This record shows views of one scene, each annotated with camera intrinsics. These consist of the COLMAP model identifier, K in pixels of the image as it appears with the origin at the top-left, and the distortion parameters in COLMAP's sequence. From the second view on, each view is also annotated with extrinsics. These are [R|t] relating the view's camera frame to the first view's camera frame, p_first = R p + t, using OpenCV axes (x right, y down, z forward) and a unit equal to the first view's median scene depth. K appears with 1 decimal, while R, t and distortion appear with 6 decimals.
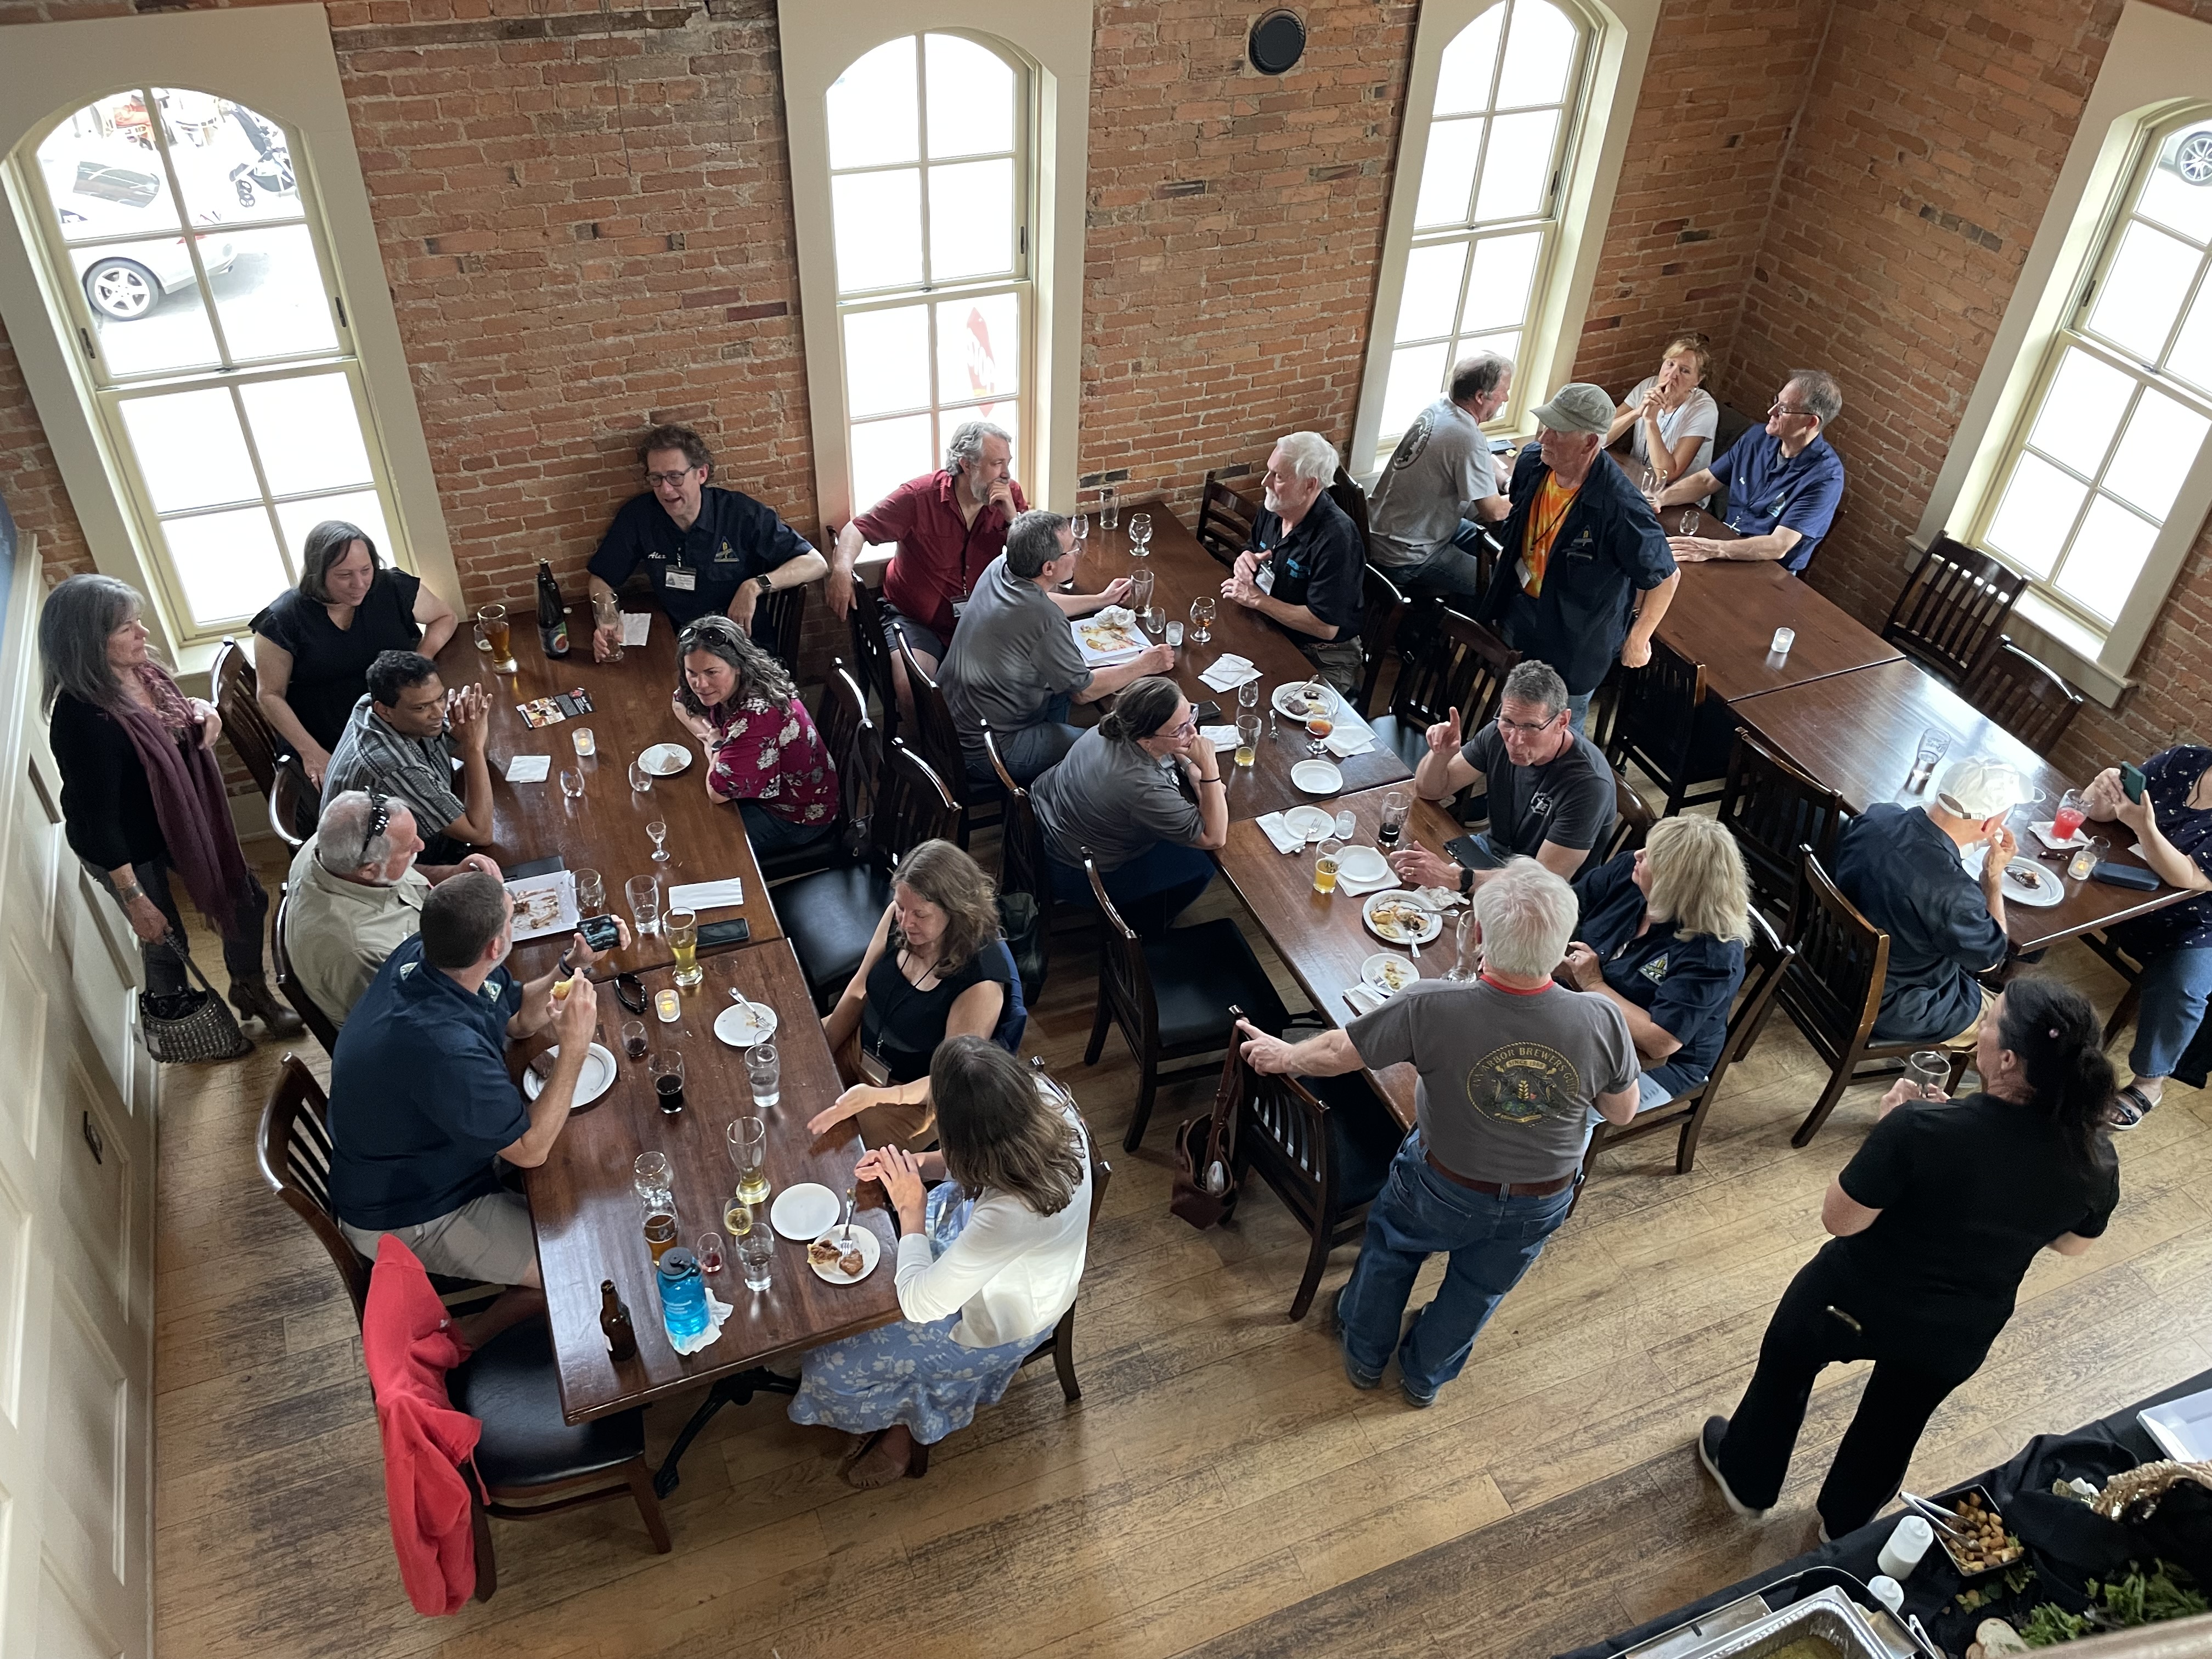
lens RADIAL K [[1687.3, 0, 1101.5], [0, 1687.3, 817.2], [0, 0, 1]] dist [0.053098, -0.087630]
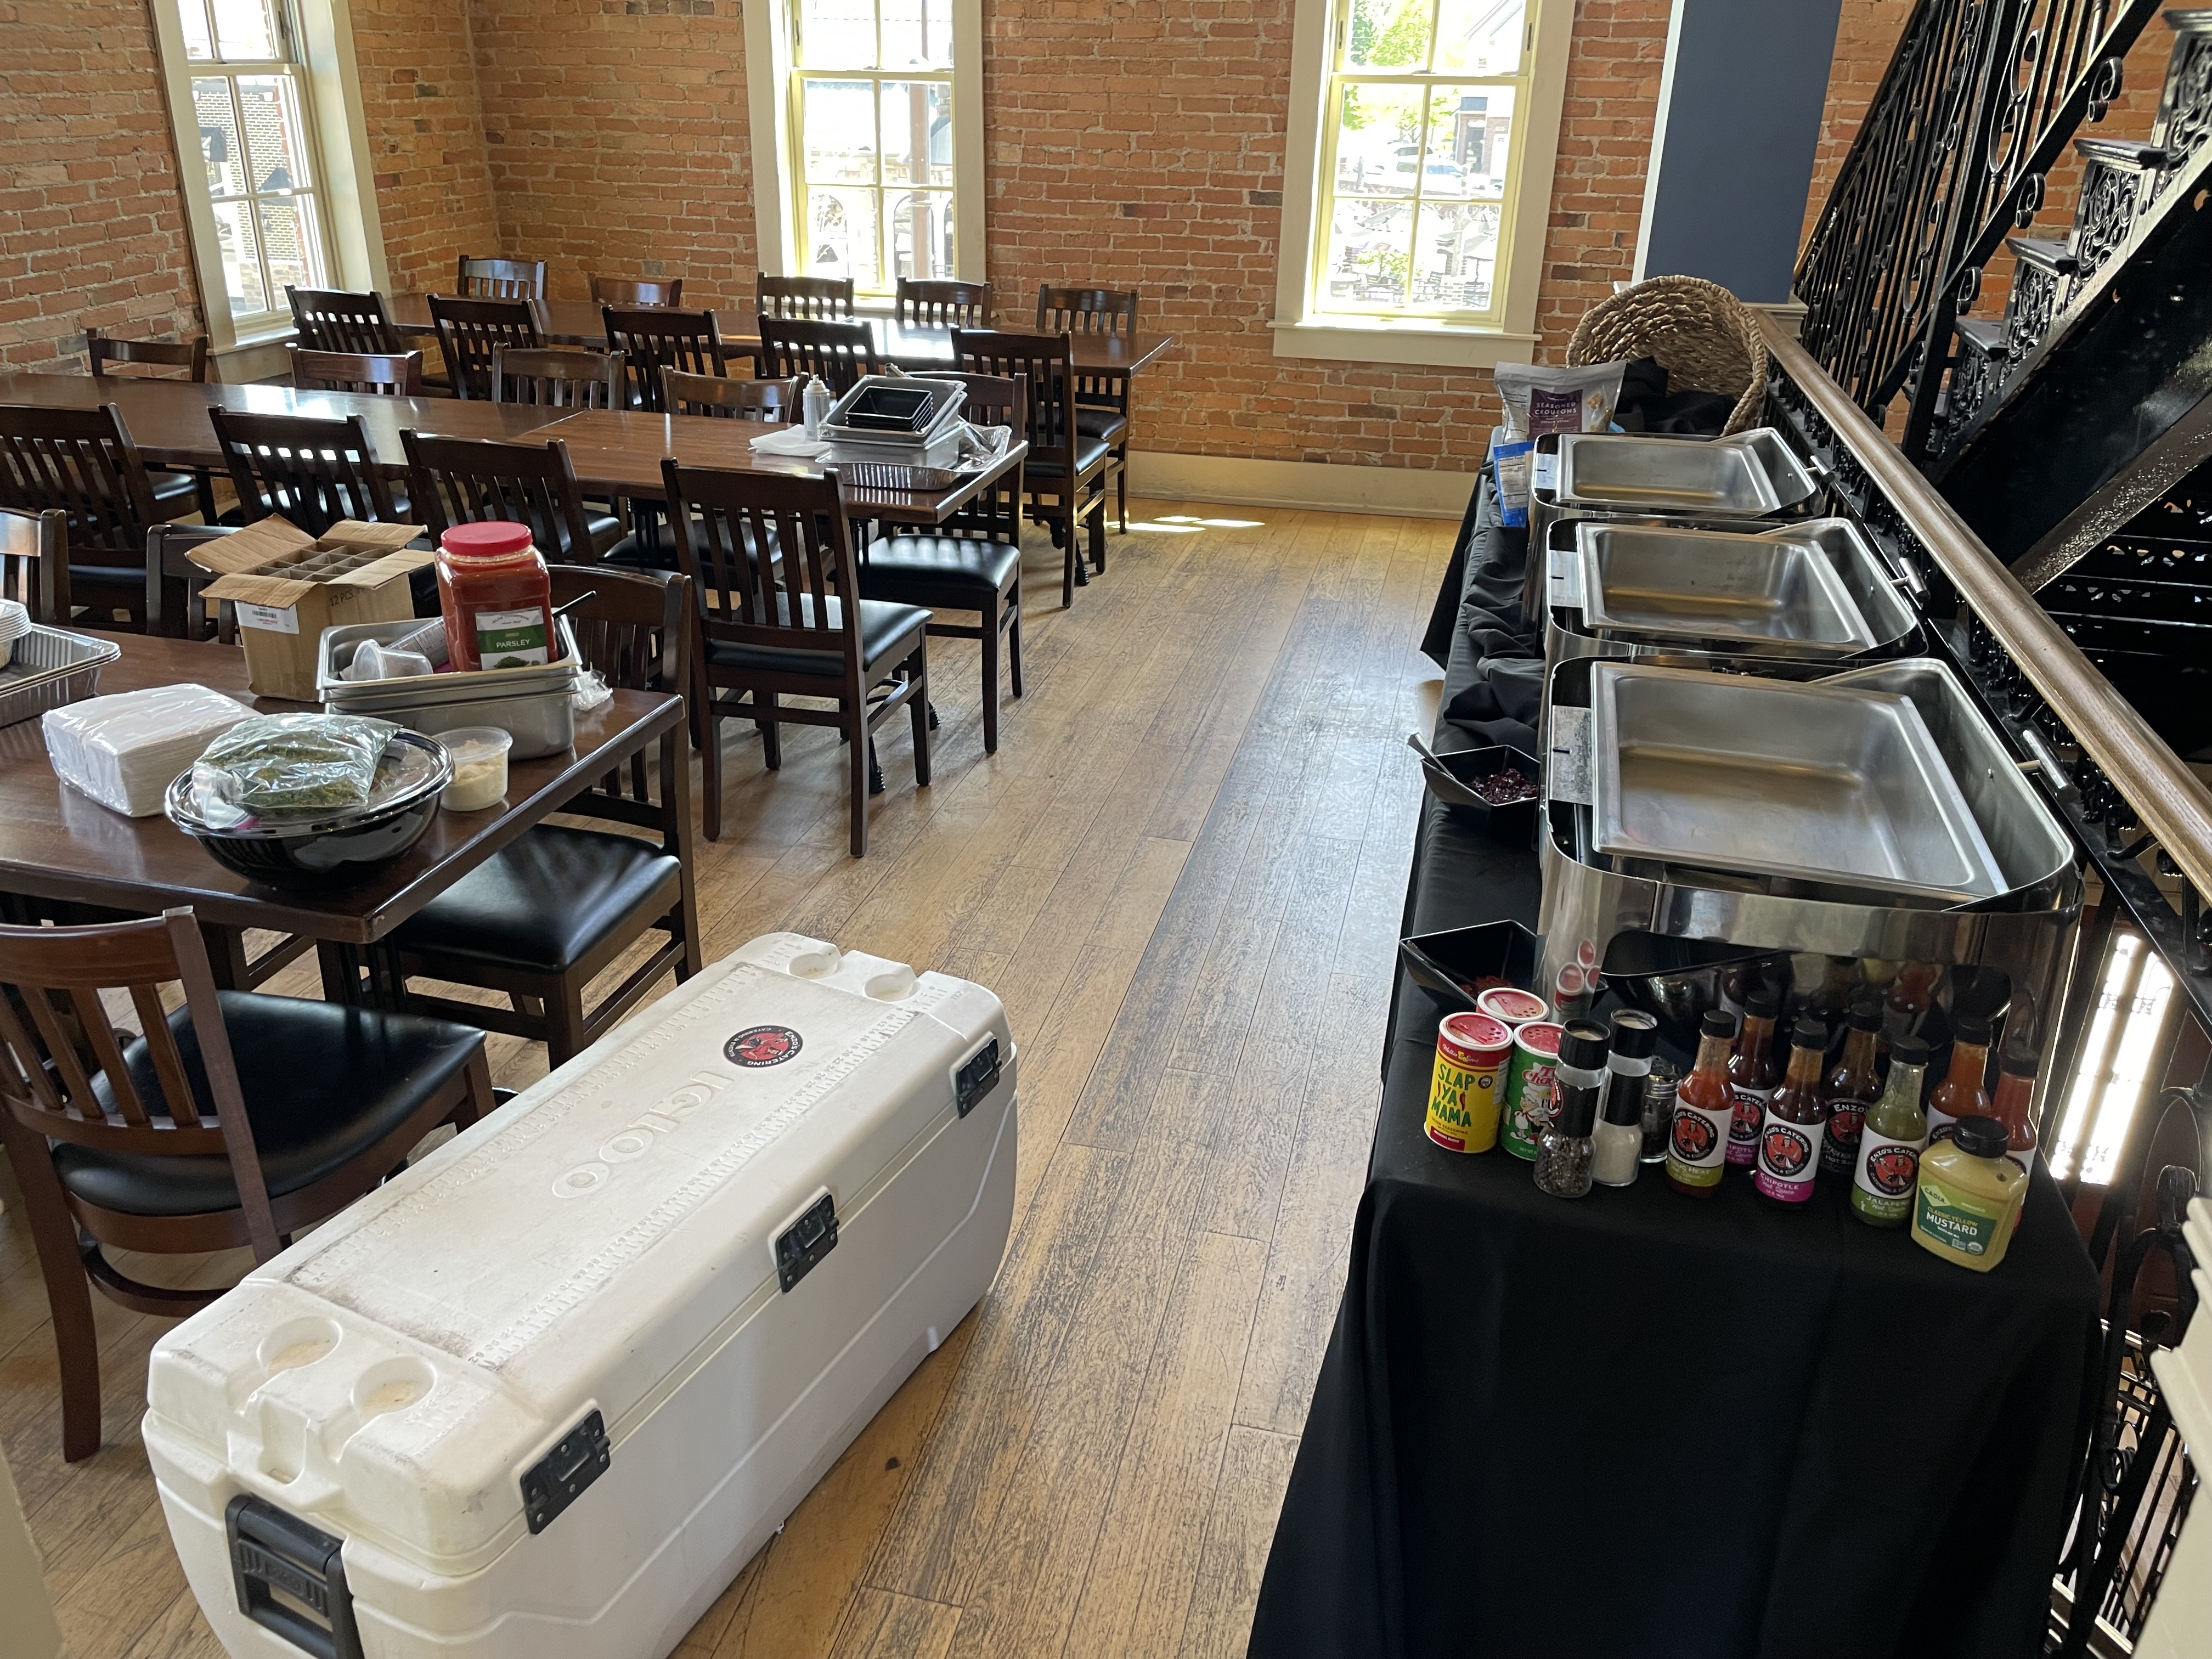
lens RADIAL K [[1687.3, 0, 1106.9], [0, 1687.3, 830.7], [0, 0, 1]] dist [0.053098, -0.087630]
pose [[0.589692, -0.357857, 0.724018, -0.309844], [0.525830, 0.850553, -0.007874, 0.258035], [-0.612998, 0.385353, 0.689736, 0.253806]]
